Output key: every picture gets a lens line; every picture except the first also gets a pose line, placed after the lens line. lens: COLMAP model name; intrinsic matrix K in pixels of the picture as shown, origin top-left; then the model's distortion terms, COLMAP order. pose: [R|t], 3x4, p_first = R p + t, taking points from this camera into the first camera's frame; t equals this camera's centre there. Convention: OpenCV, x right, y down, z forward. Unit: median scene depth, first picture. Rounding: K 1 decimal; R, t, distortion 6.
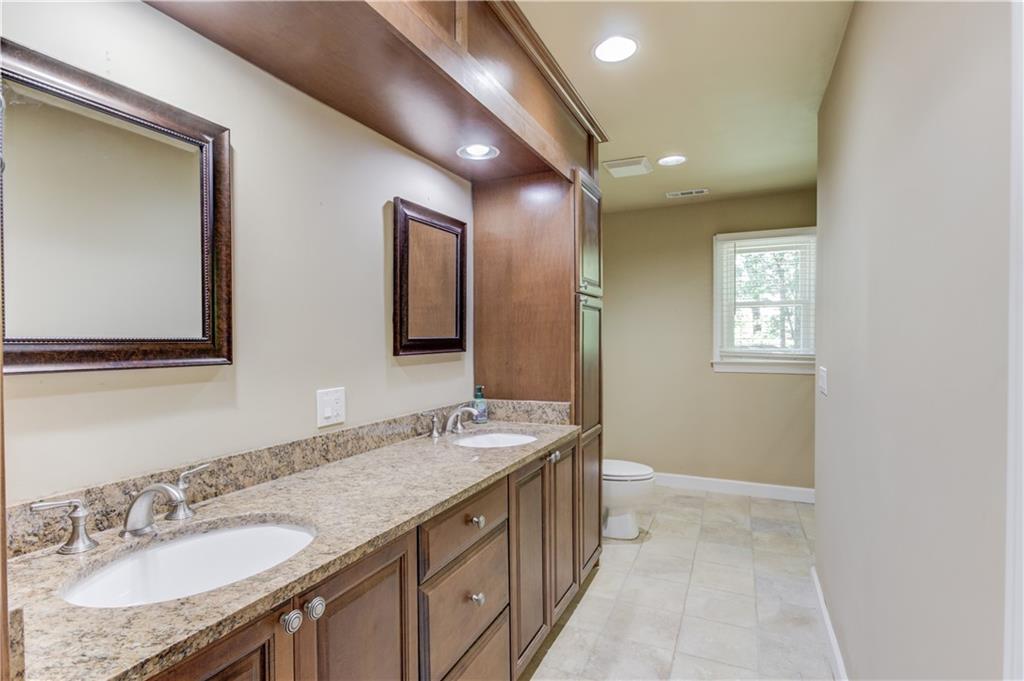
lens RADIAL K [[464.1, 0, 512.0], [0, 464.1, 340.5], [0, 0, 1]] dist [0.001126, 0.000161]
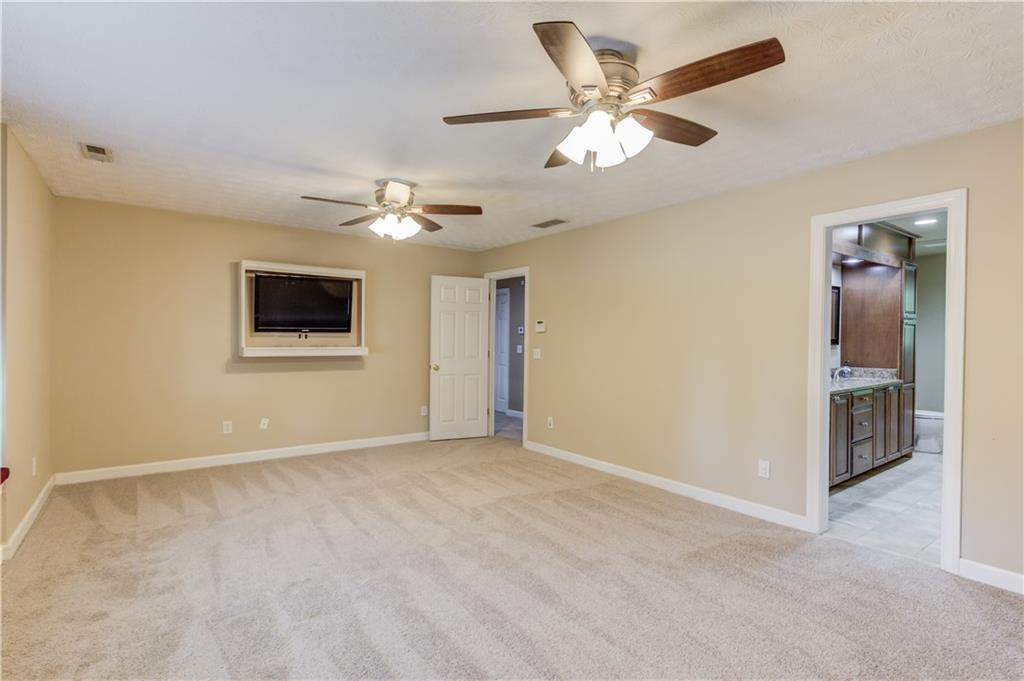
lens RADIAL K [[509.1, 0, 512.0], [0, 509.1, 340.5], [0, 0, 1]] dist [-0.001278, -0.000430]
pose [[0.886487, 0.013956, -0.462543, -0.357065], [-0.012910, 0.999902, 0.005427, 0.009373], [0.462573, 0.001161, 0.886580, -1.863075]]
